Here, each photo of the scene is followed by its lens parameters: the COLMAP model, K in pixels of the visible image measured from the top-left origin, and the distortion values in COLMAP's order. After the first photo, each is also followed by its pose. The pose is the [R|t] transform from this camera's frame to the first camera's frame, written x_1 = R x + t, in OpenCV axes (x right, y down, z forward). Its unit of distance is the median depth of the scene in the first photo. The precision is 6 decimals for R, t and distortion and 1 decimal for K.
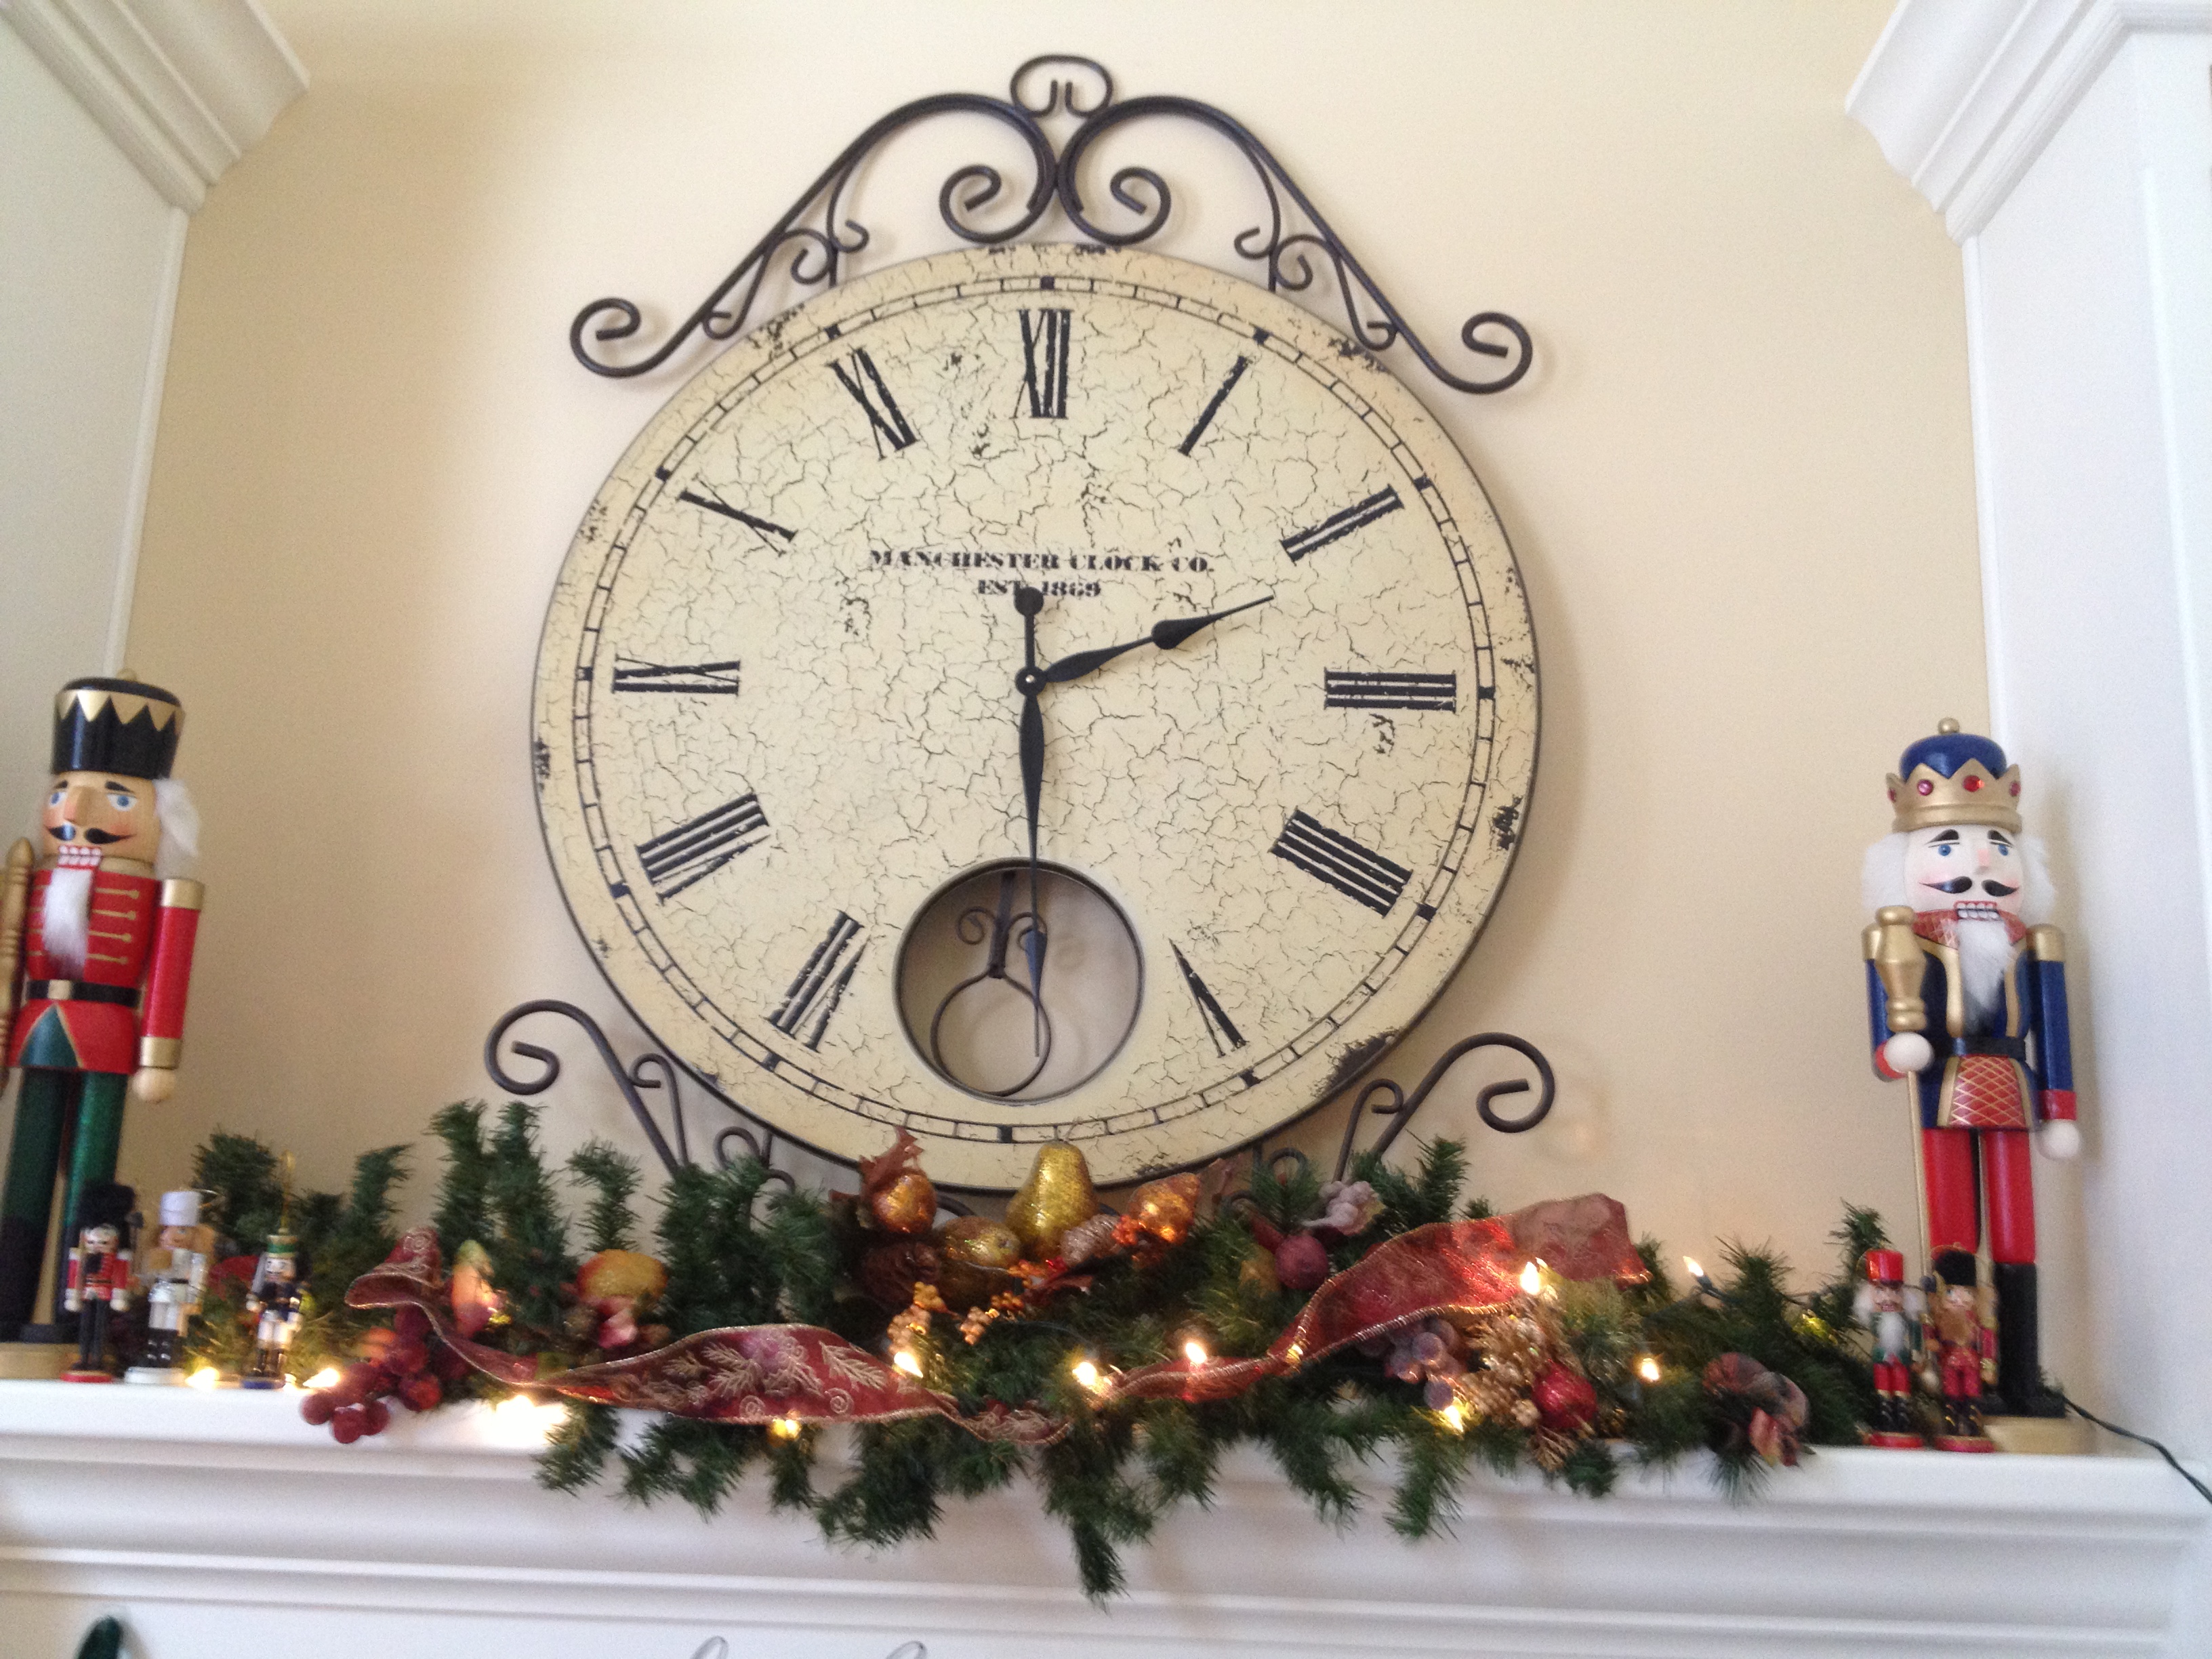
lens RADIAL K [[2111.8, 0, 1106.0], [0, 2111.8, 829.5], [0, 0, 1]] dist [0.102482, -0.161415]
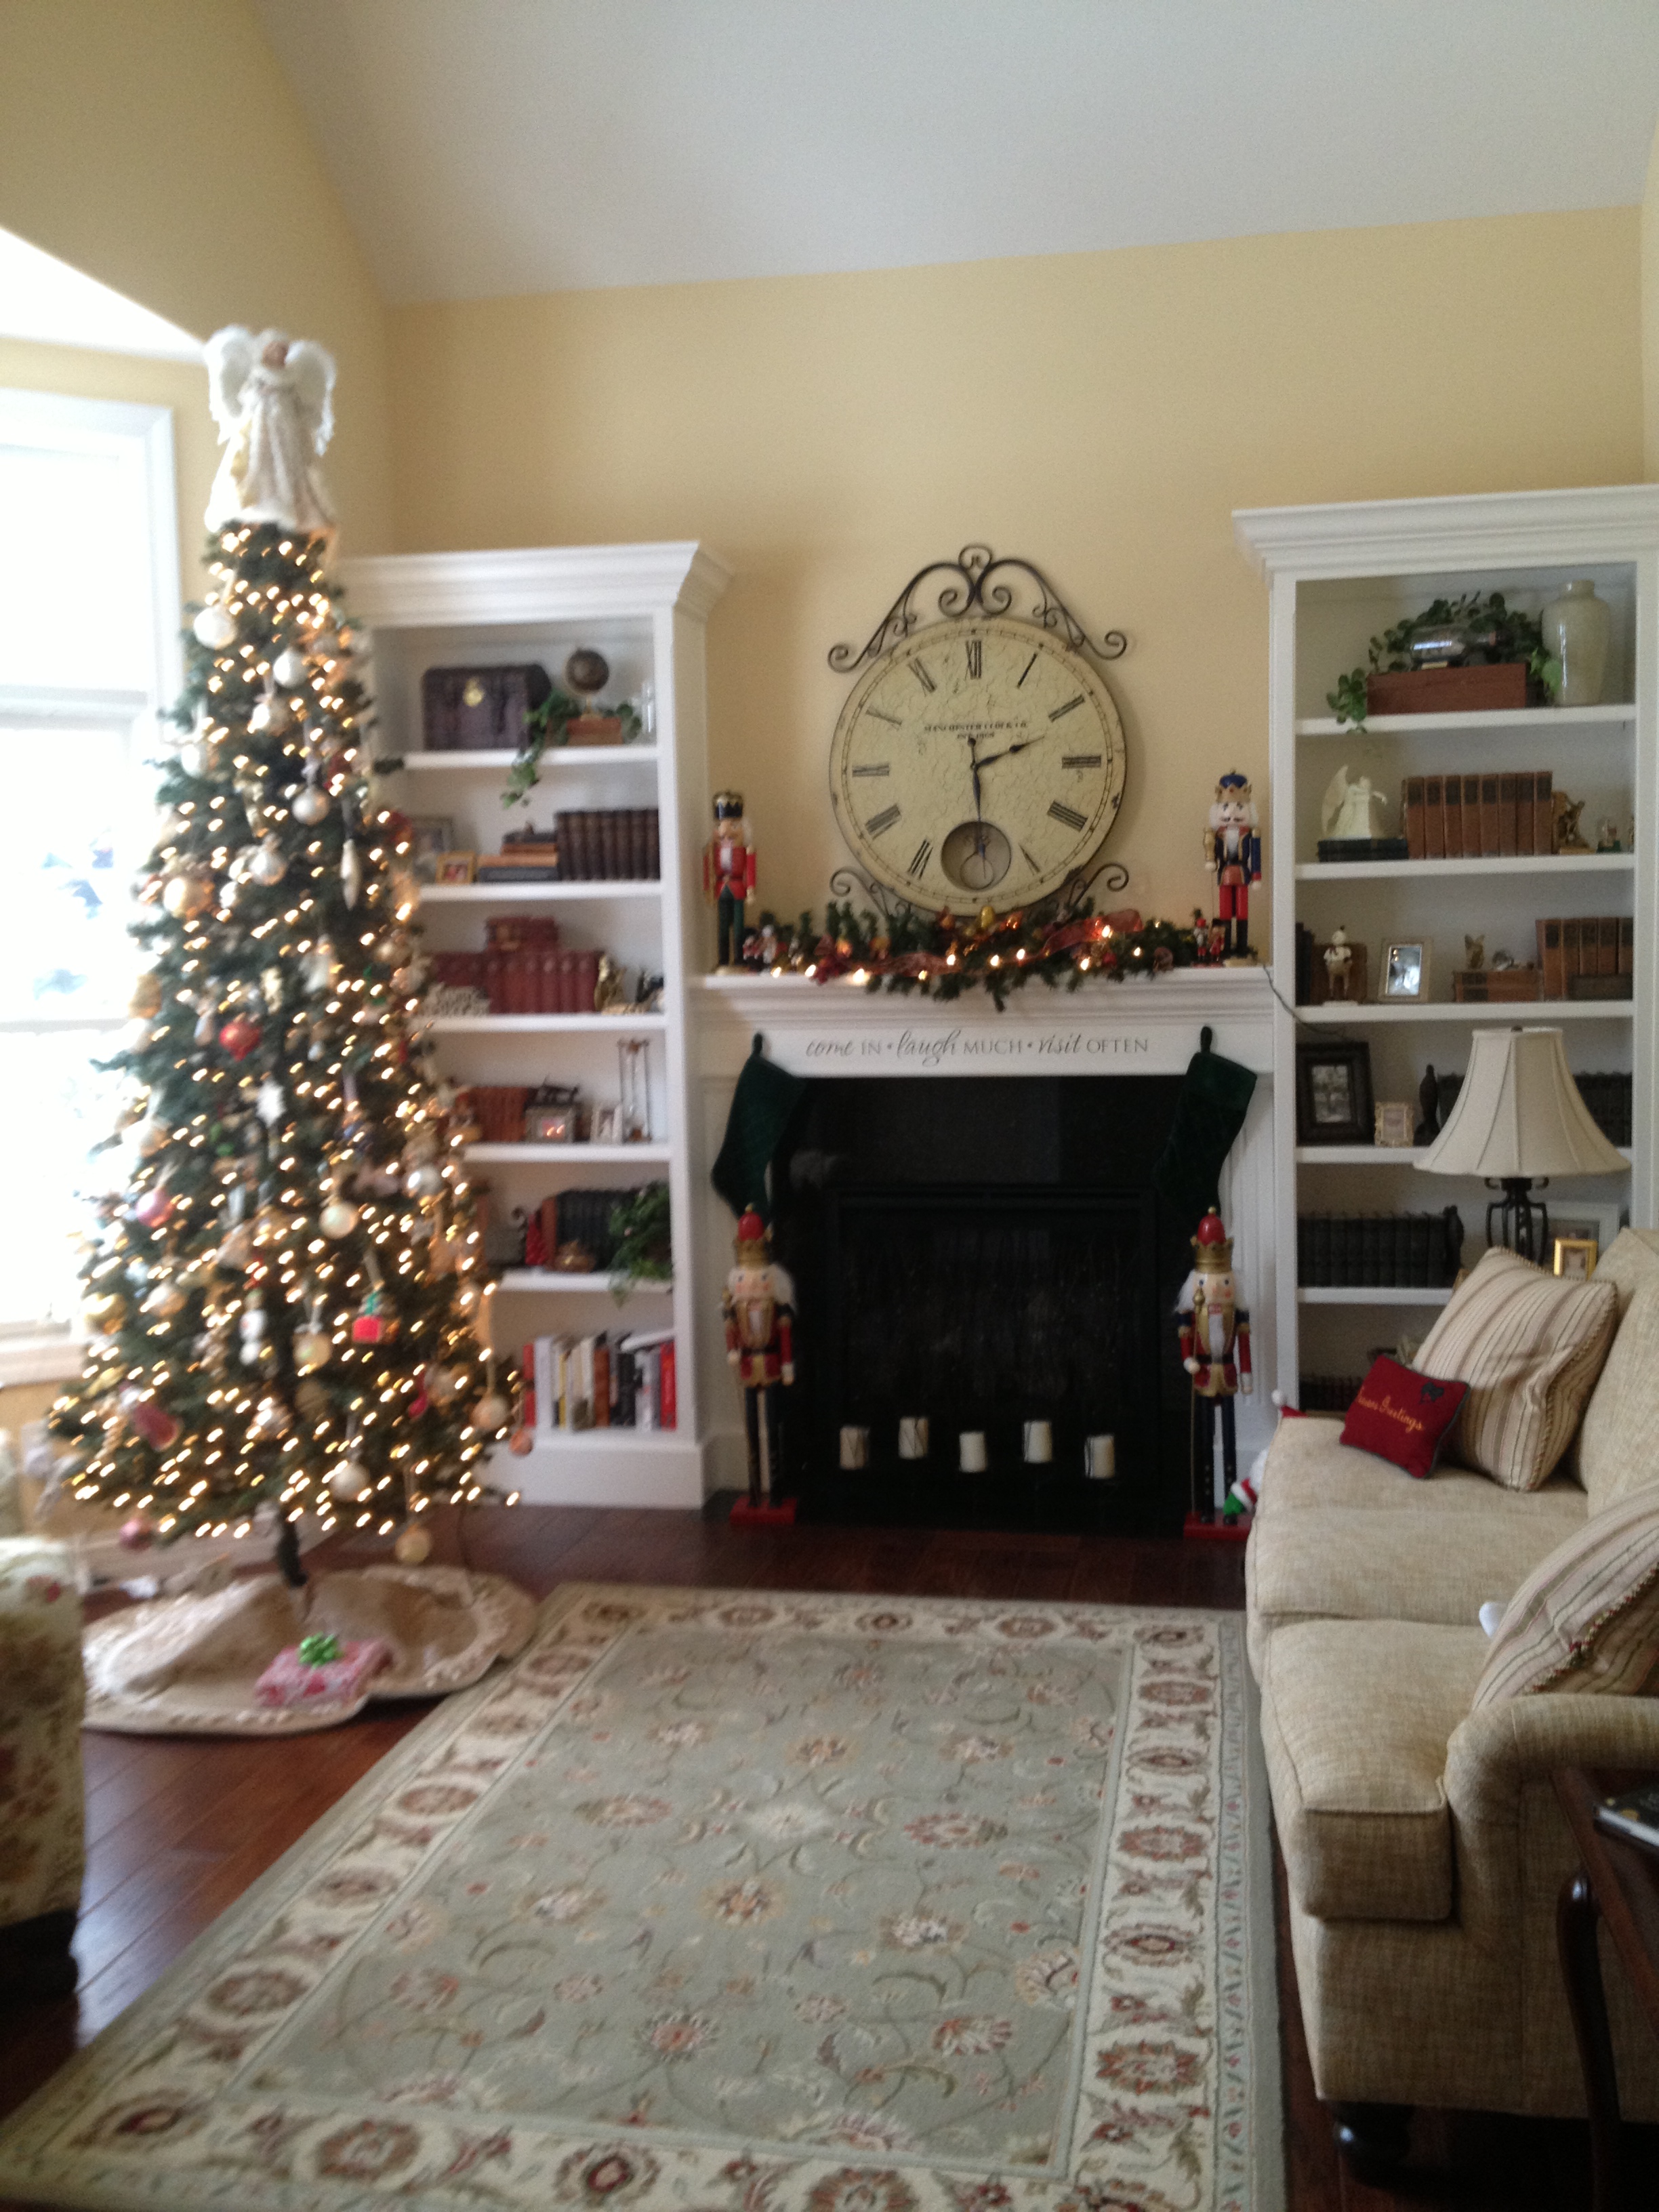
lens RADIAL K [[2111.8, 0, 829.5], [0, 2111.8, 1106.0], [0, 0, 1]] dist [0.102482, -0.161415]
pose [[0.985961, -0.040984, -0.161870, 0.276380], [0.085605, 0.956386, 0.279280, -0.545657], [0.143364, -0.289216, 0.946467, -2.537873]]
